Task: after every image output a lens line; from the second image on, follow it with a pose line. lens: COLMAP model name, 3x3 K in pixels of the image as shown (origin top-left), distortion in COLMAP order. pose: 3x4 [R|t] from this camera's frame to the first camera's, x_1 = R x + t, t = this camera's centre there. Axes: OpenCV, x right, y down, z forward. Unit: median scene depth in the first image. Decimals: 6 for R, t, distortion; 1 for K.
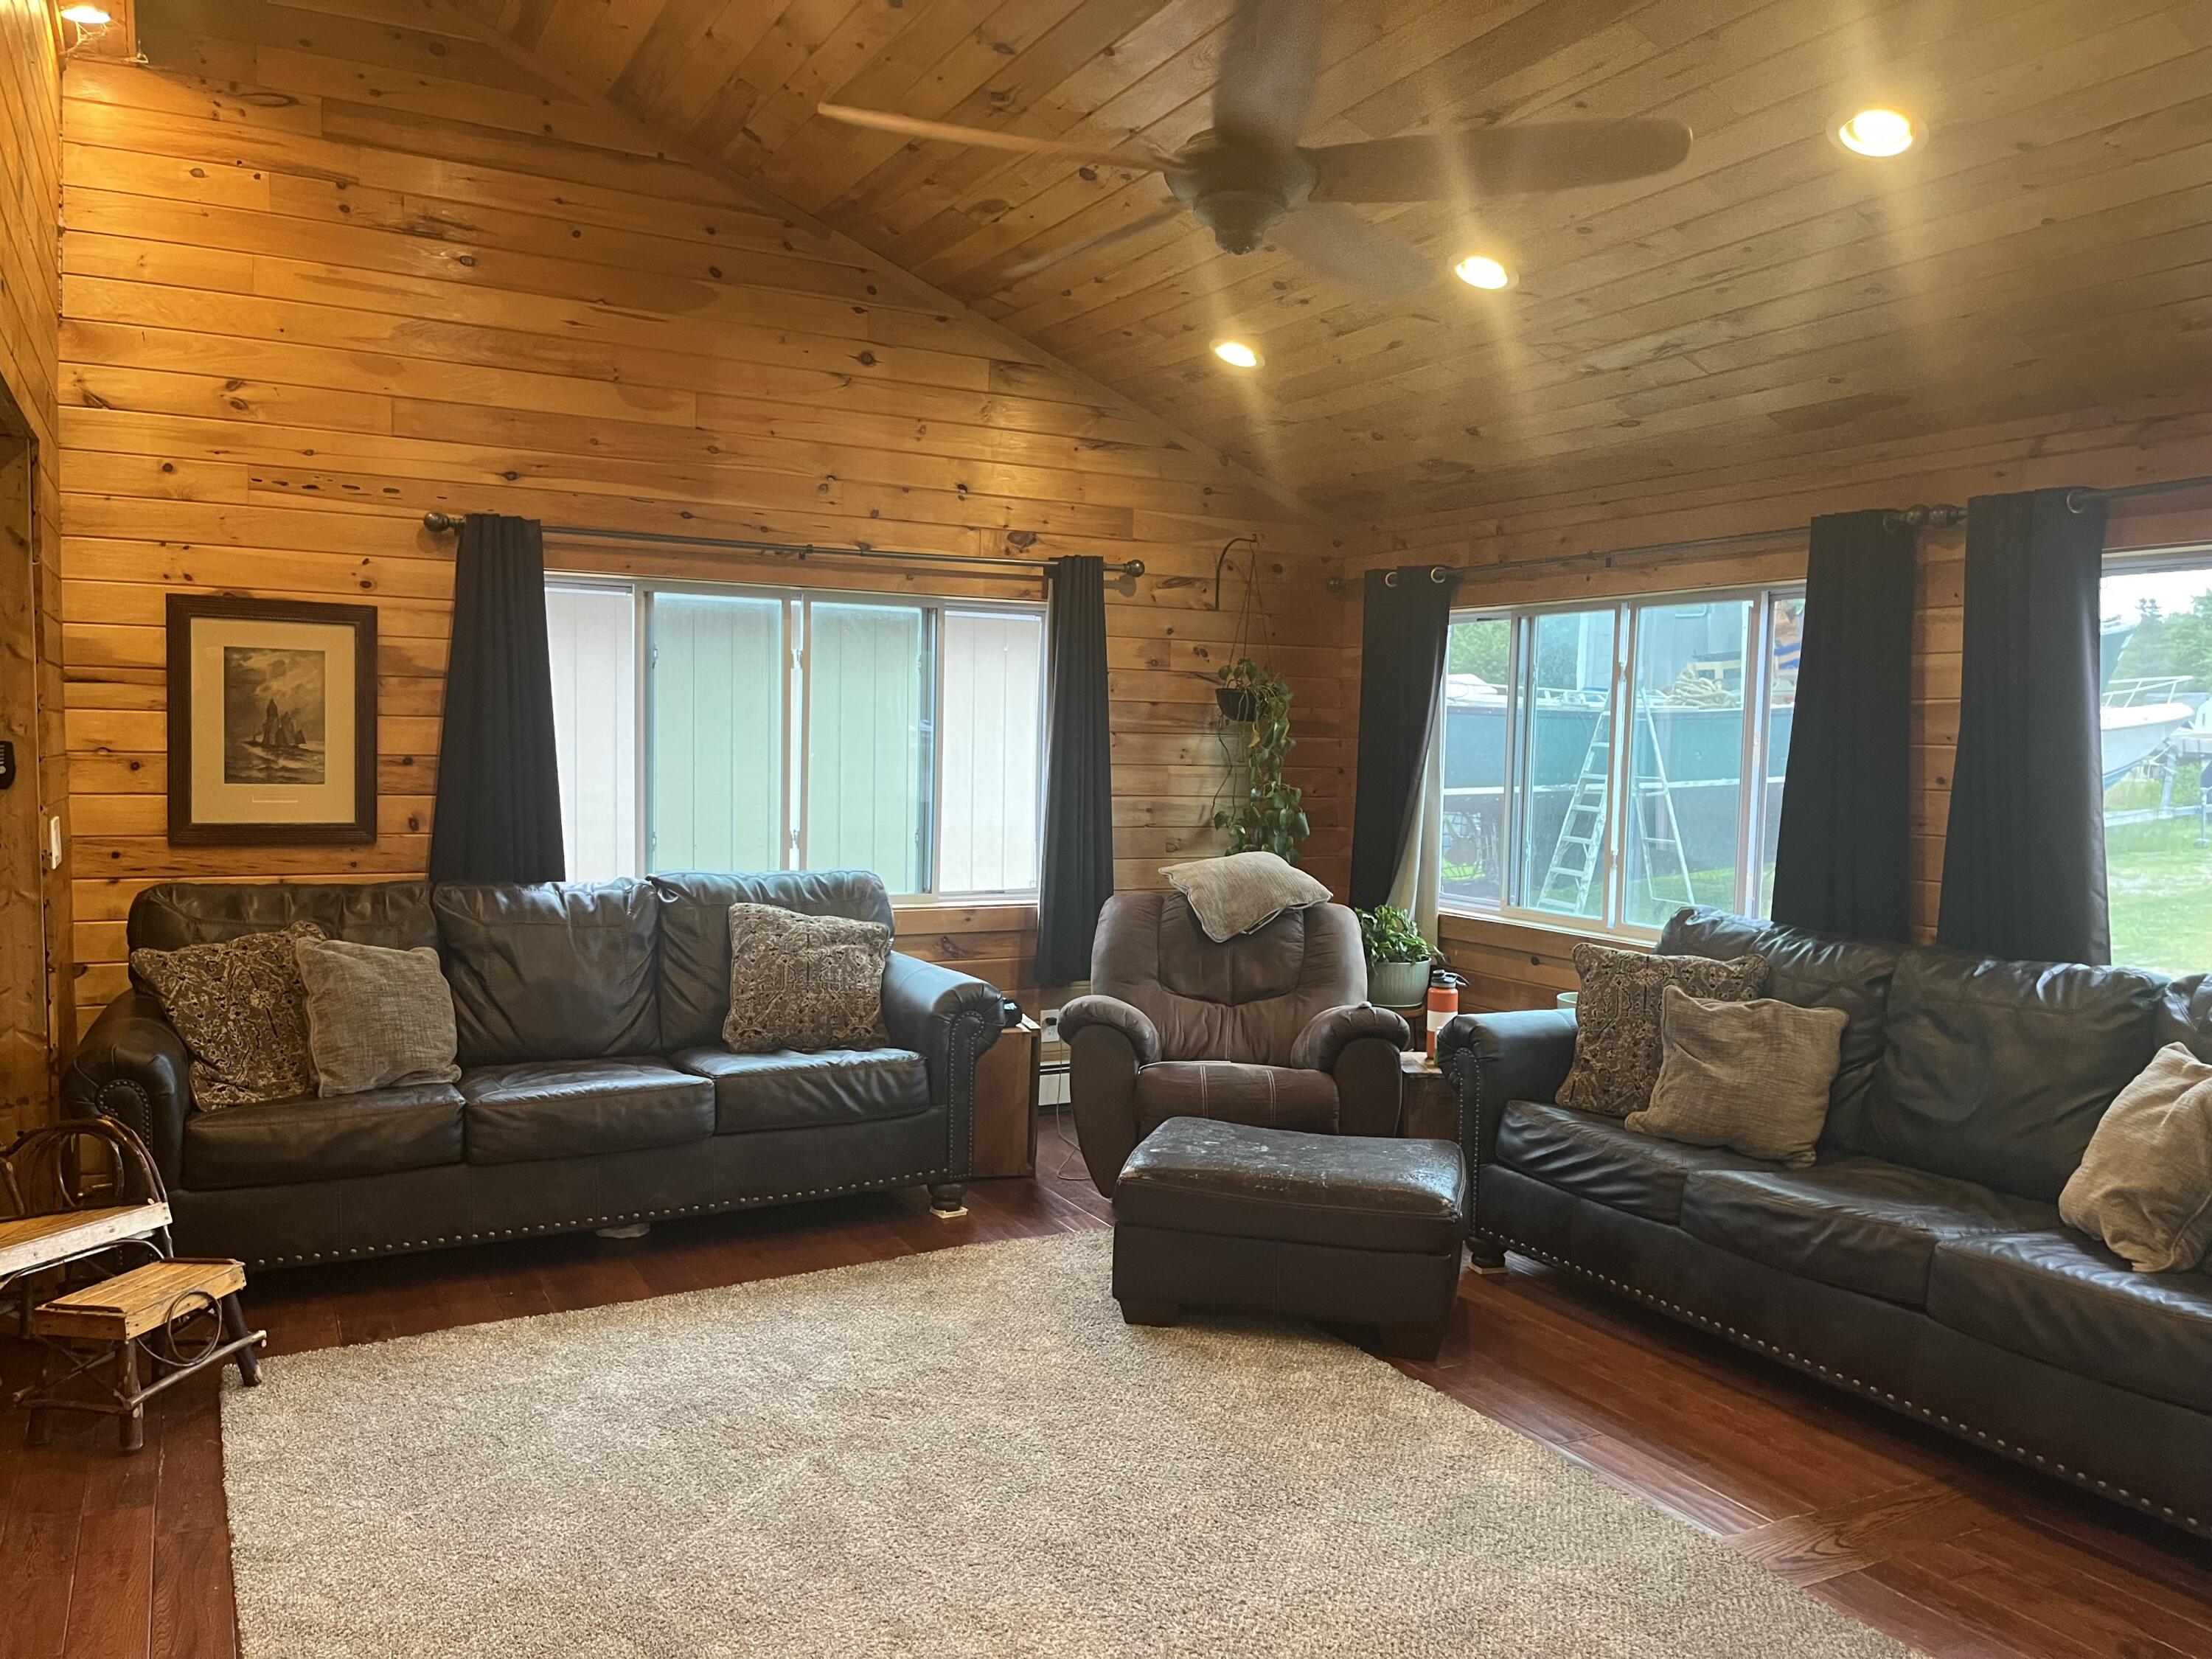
lens RADIAL K [[1687.5, 0, 1100.3], [0, 1687.5, 830.1], [0, 0, 1]] dist [0.083869, -0.098750]
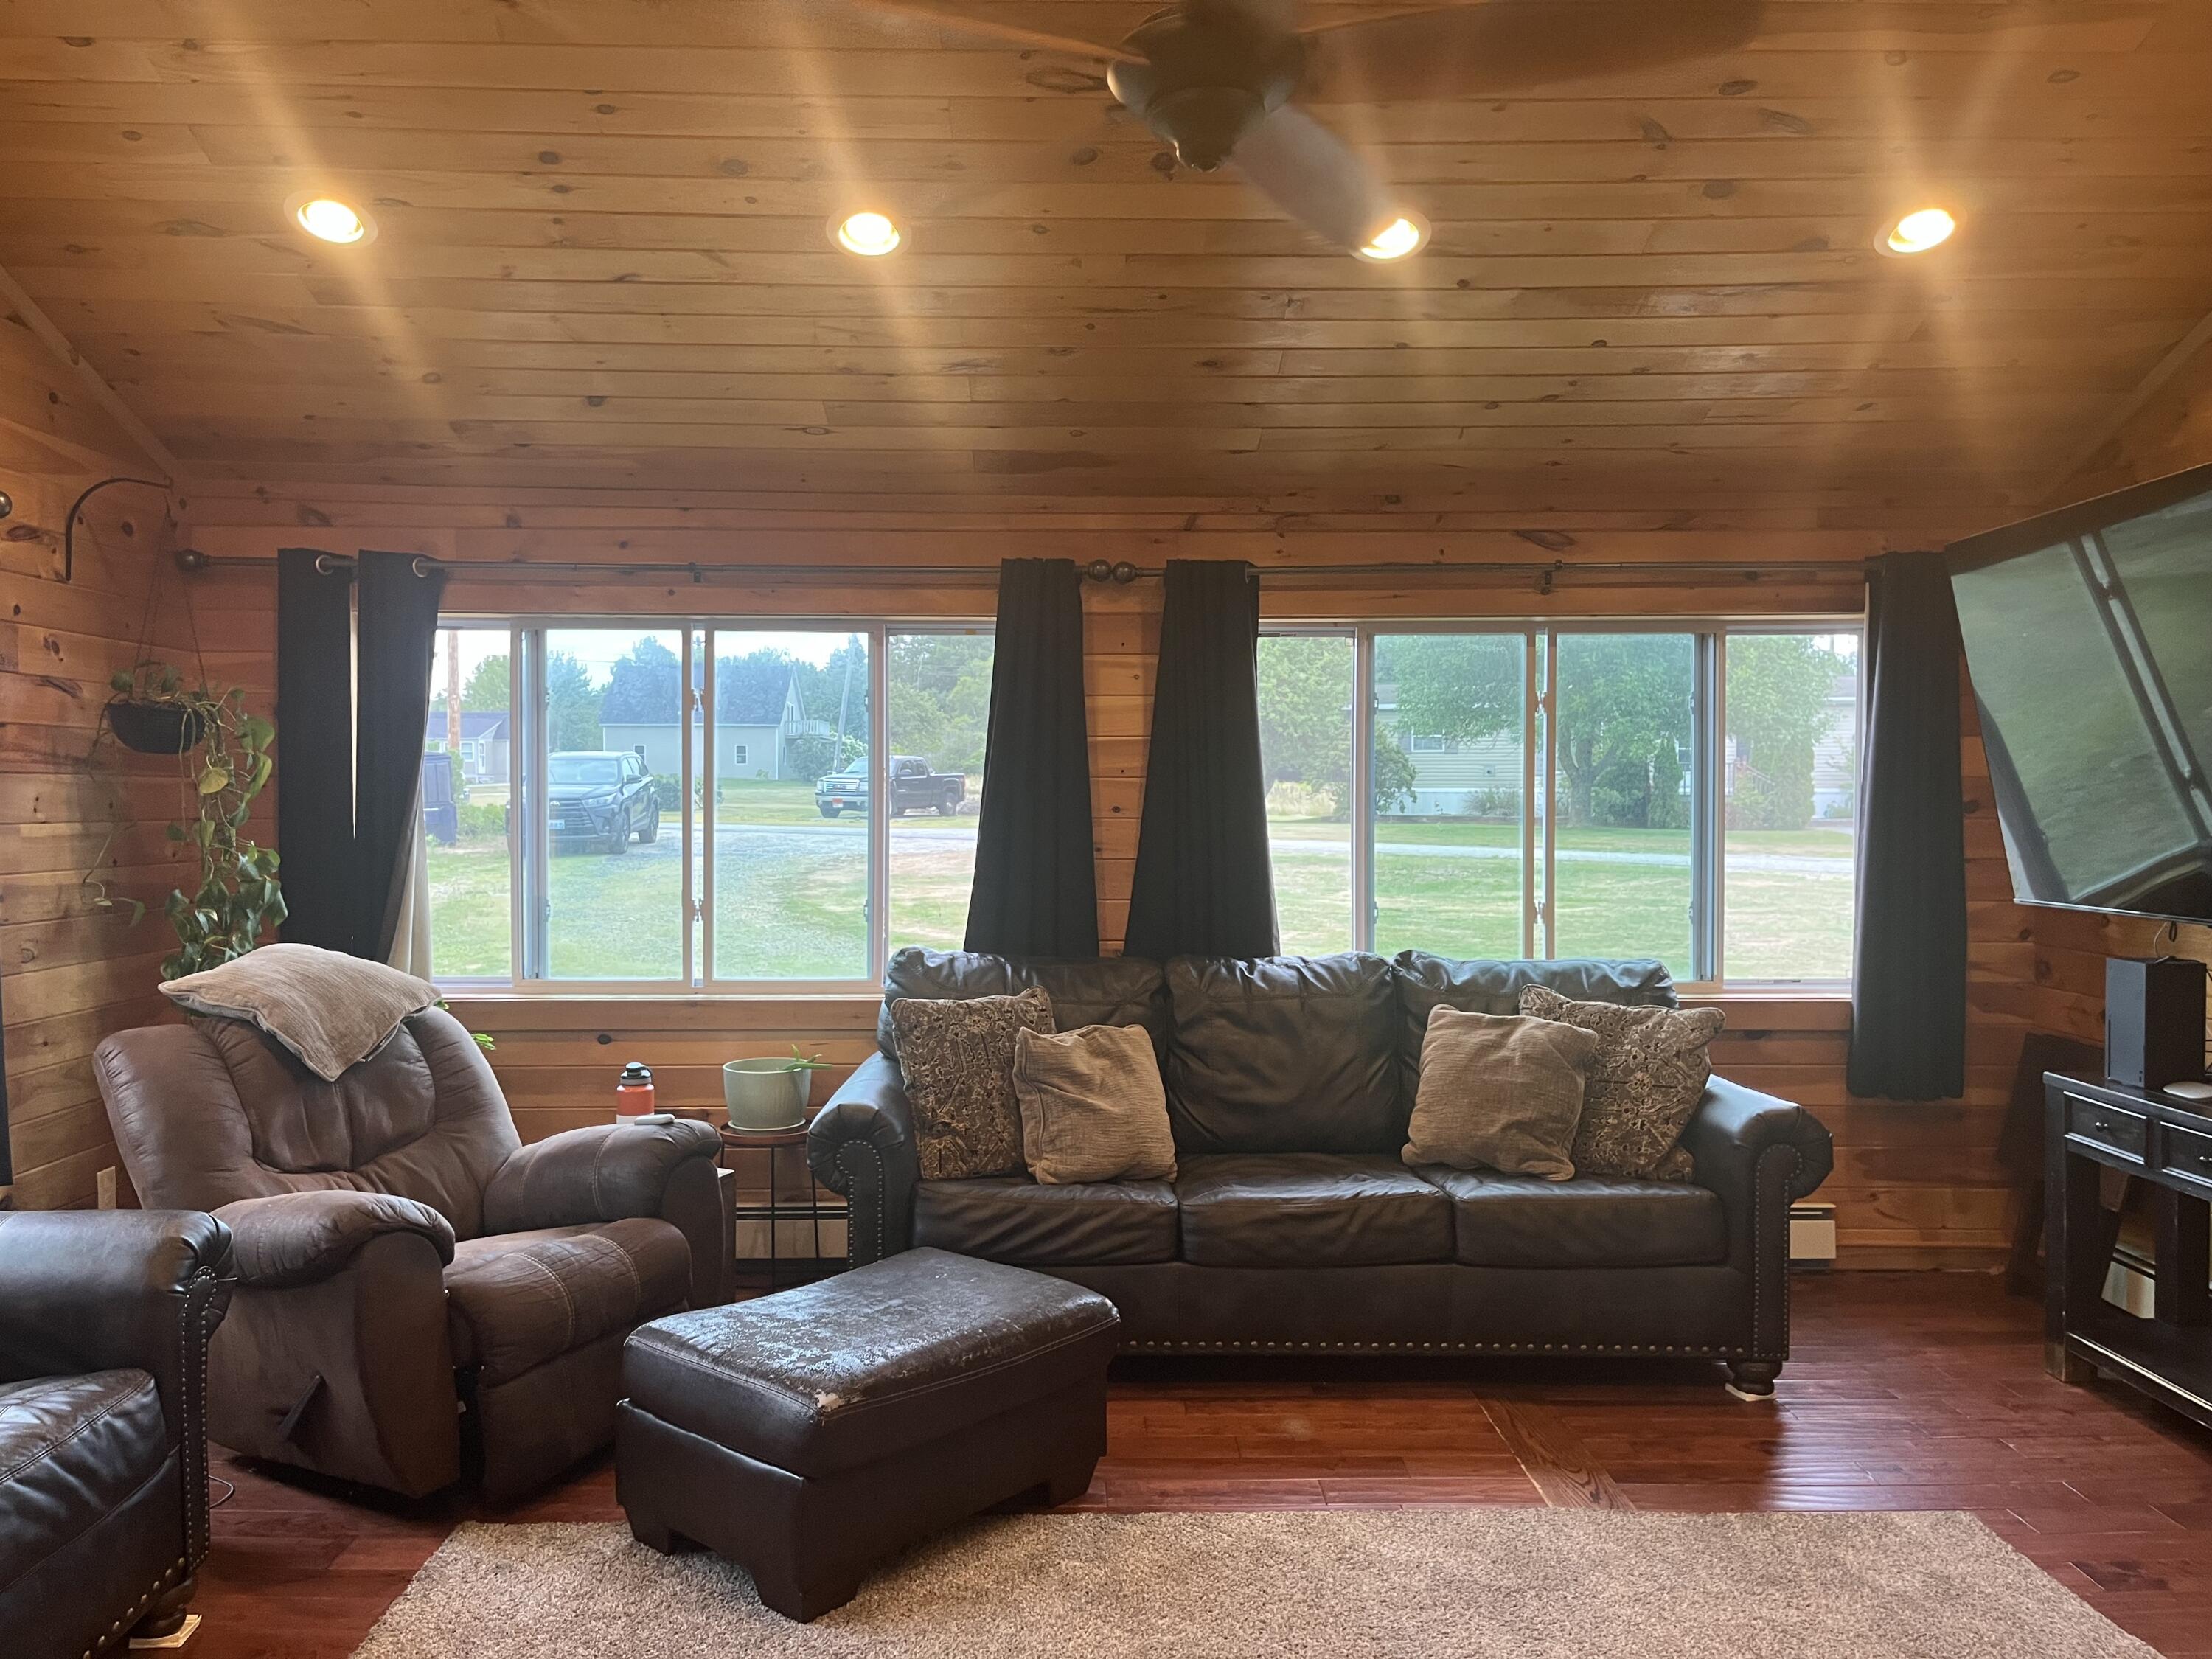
lens RADIAL K [[1687.5, 0, 1093.3], [0, 1687.5, 827.3], [0, 0, 1]] dist [0.083869, -0.098750]
pose [[0.455984, -0.039131, 0.889127, -0.477214], [0.057682, 0.998232, 0.014351, -0.032769], [-0.888117, 0.044743, 0.457435, 0.496148]]
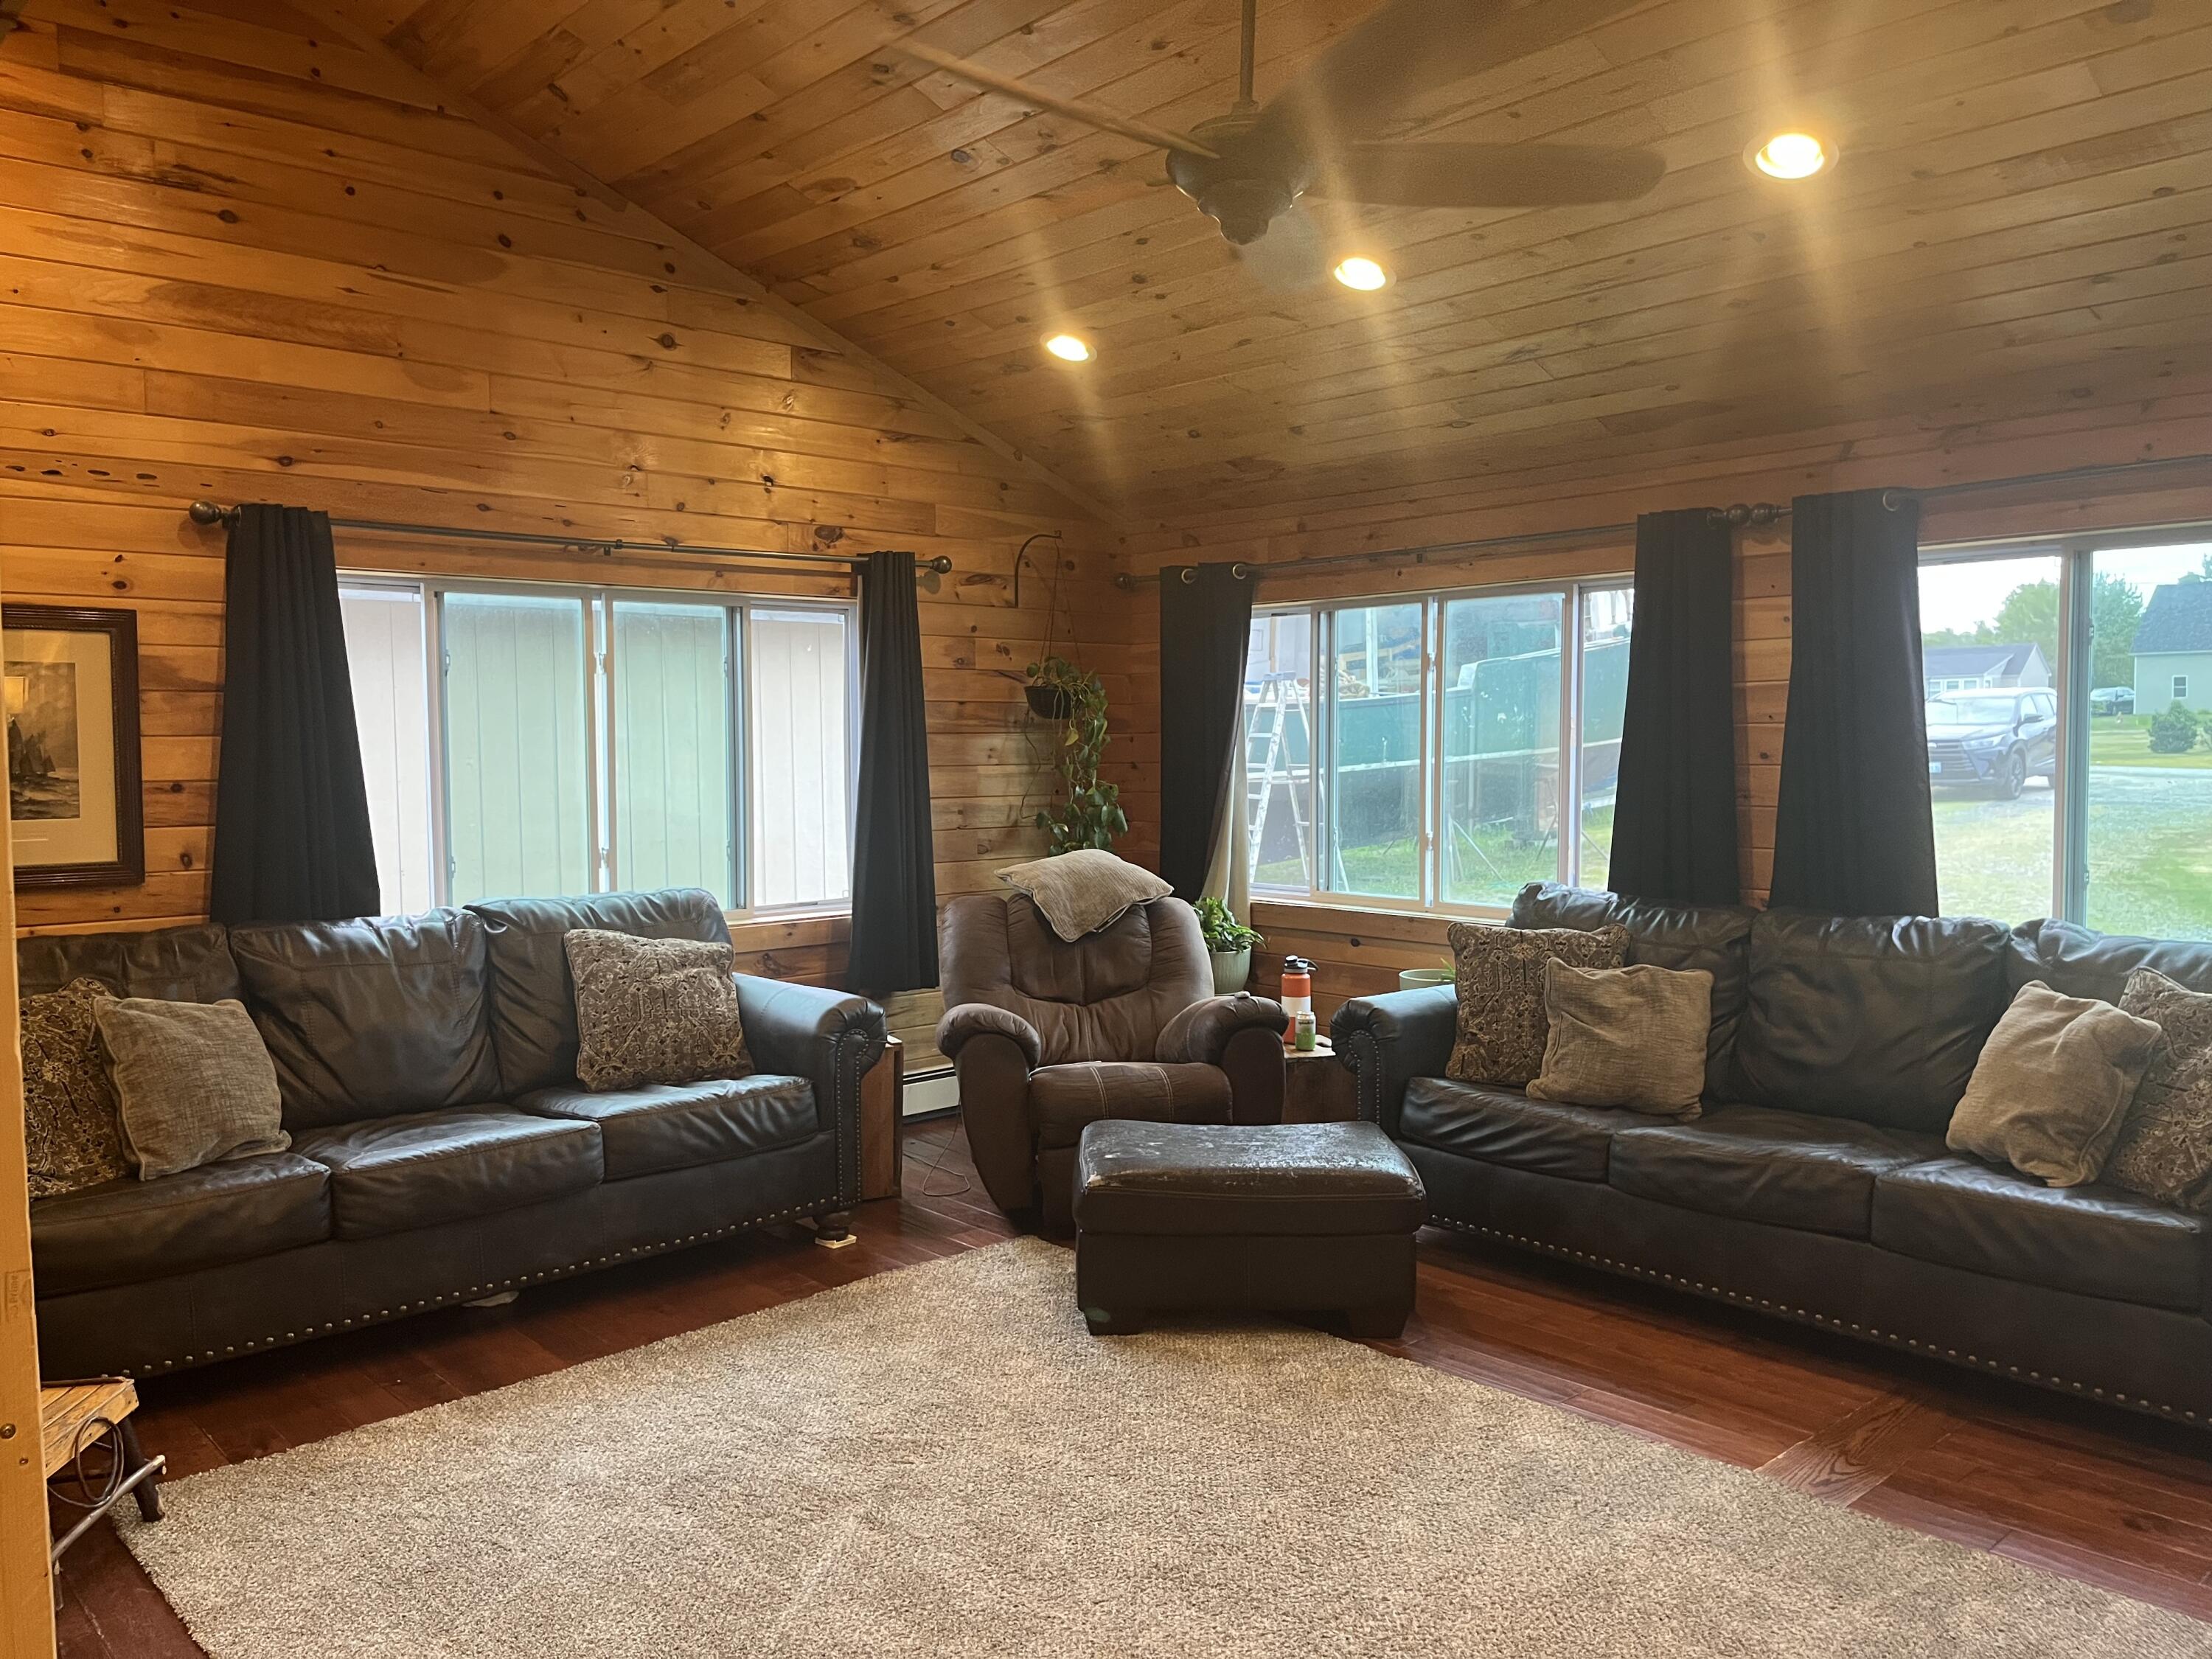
lens RADIAL K [[1687.5, 0, 1090.8], [0, 1687.5, 832.1], [0, 0, 1]] dist [0.083869, -0.098750]
pose [[0.970030, -0.041421, 0.239430, -0.183401], [0.041083, 0.999135, 0.006403, -0.004702], [-0.239488, 0.003625, 0.970892, 0.043855]]
